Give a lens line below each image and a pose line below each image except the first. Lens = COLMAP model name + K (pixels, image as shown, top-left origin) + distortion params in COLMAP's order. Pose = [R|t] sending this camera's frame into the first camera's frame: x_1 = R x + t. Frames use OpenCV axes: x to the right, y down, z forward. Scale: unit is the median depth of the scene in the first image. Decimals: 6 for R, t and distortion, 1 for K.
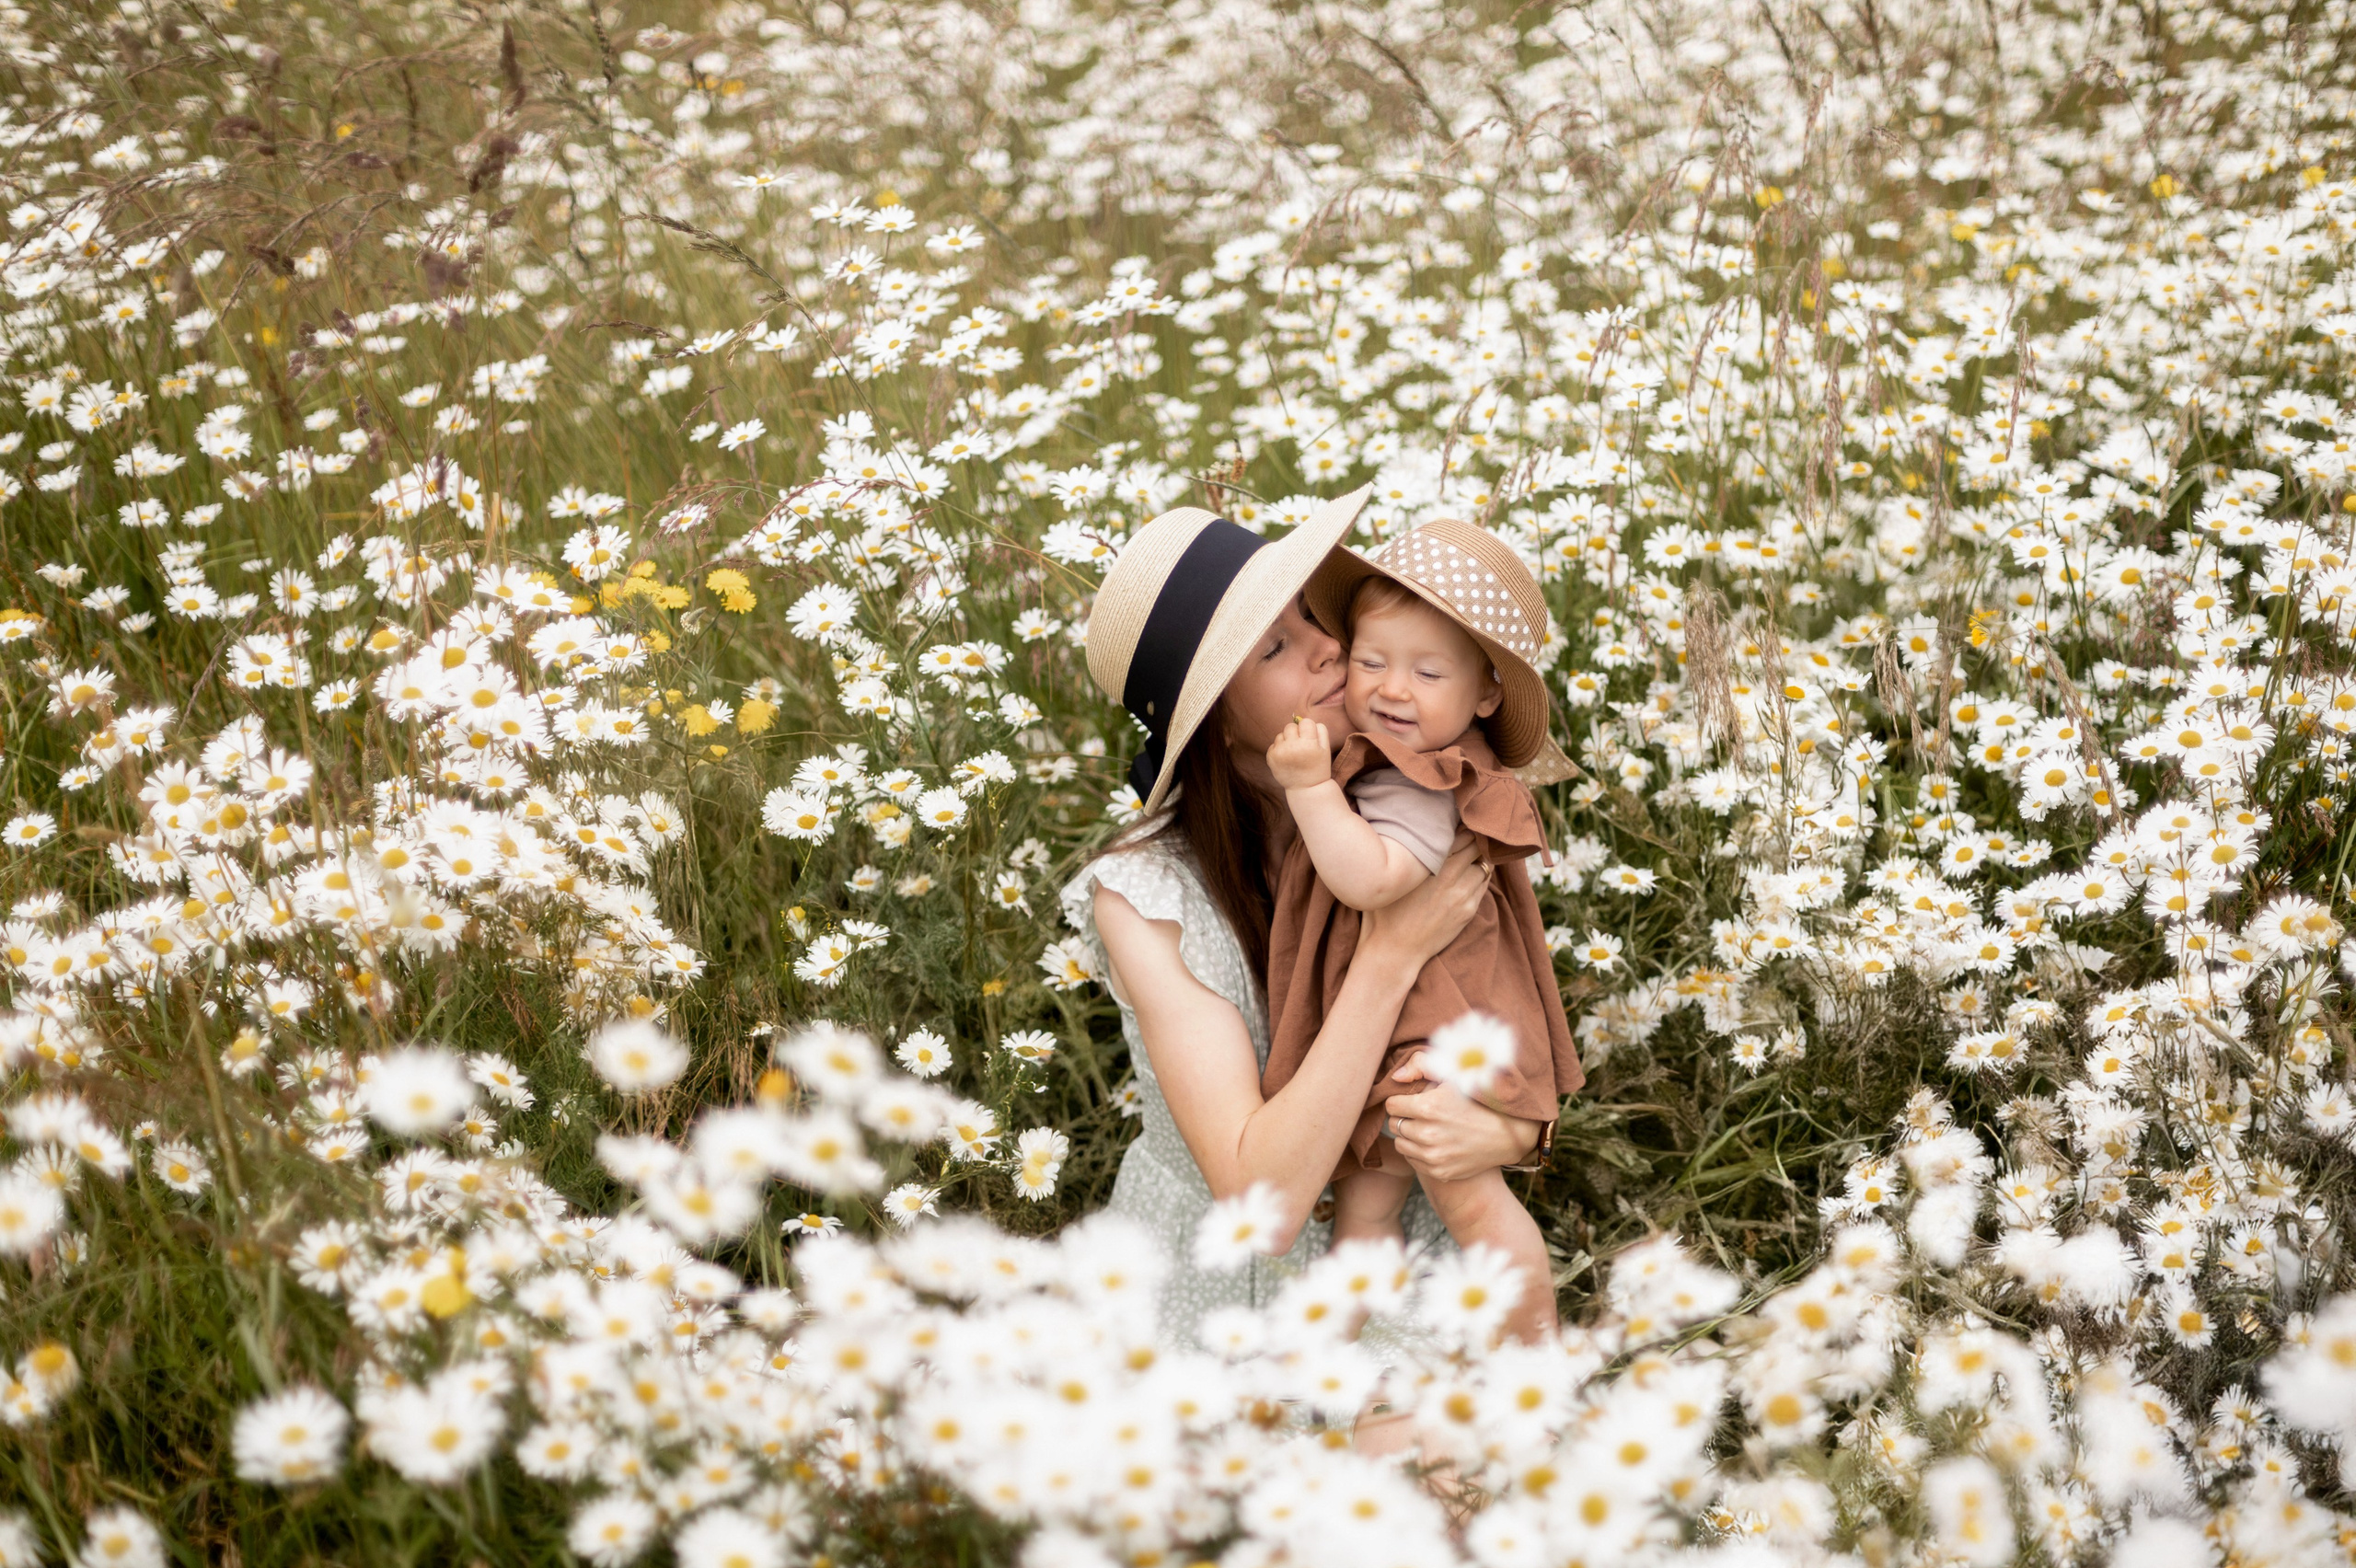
lens RADIAL K [[3555.6, 0, 1368.4], [0, 3555.6, 777.8], [0, 0, 1]] dist [0.158324, -0.080499]
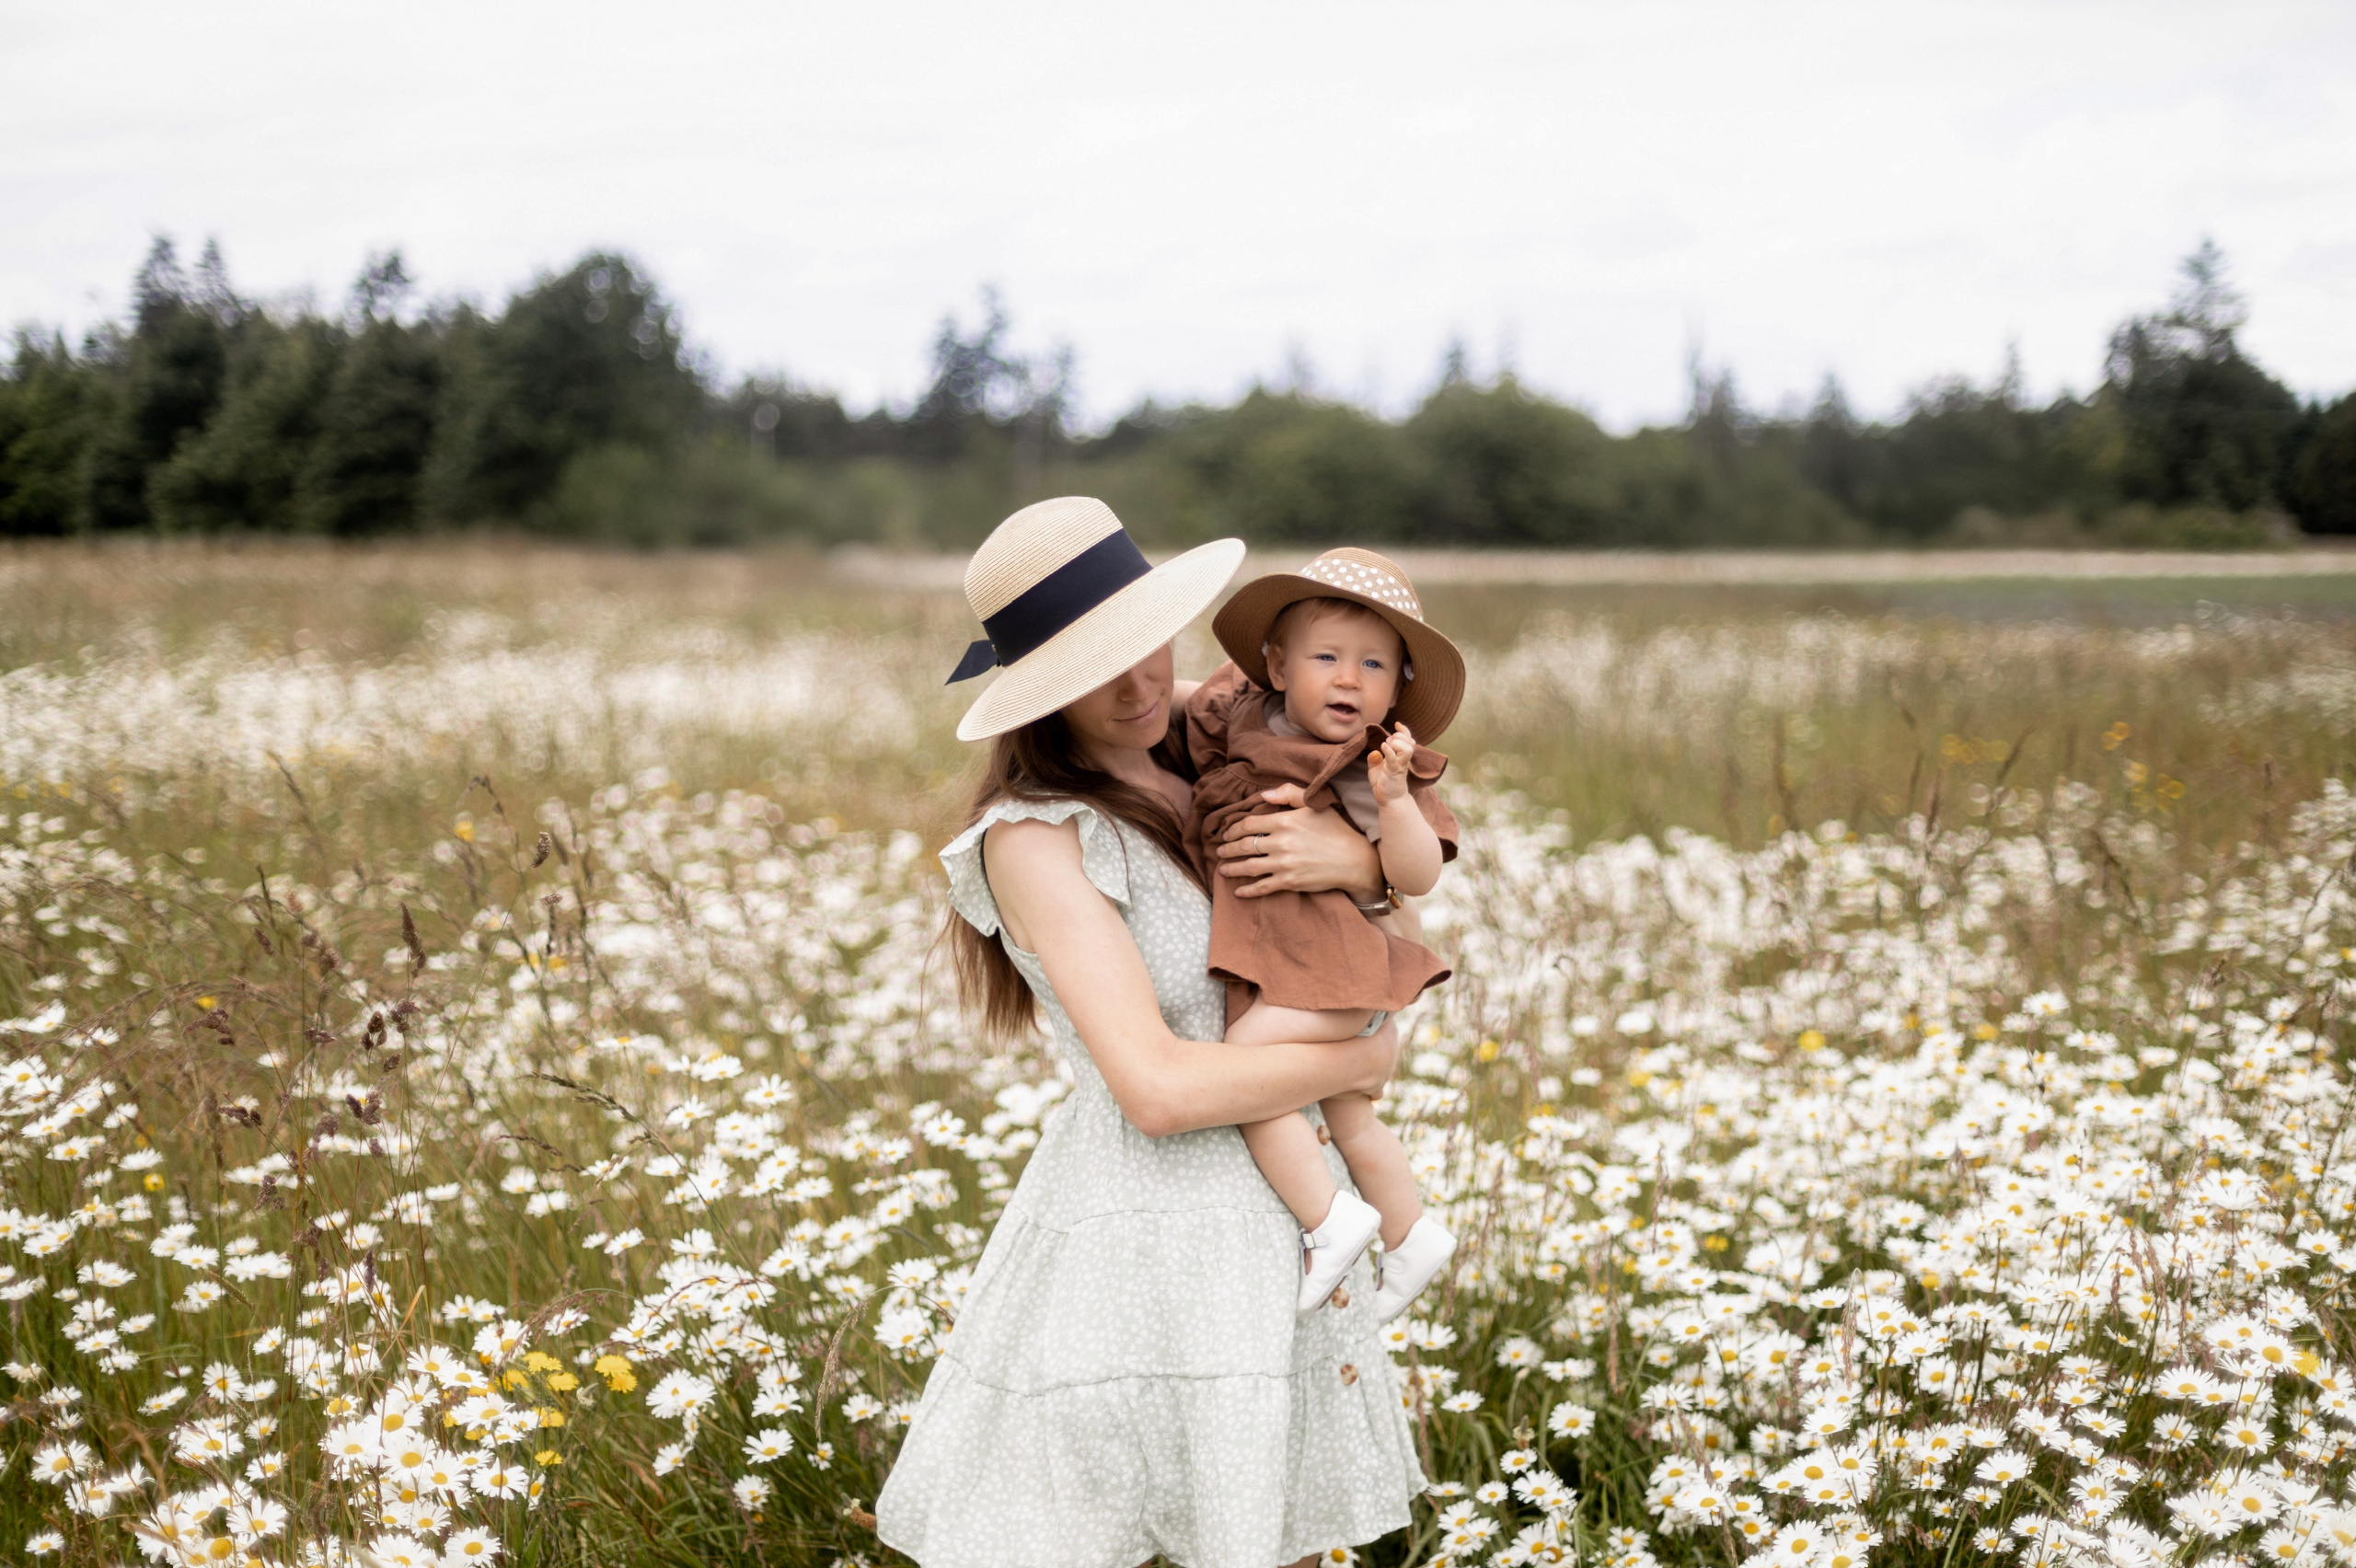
lens RADIAL K [[3513.1, 0, 1178.0], [0, 3513.1, 784.0], [0, 0, 1]] dist [-0.760500, 2.400351]
pose [[0.999822, -0.002998, 0.018628, -0.007543], [0.007354, 0.971140, -0.238399, 0.022643], [-0.017375, 0.238493, 0.970989, -0.121783]]
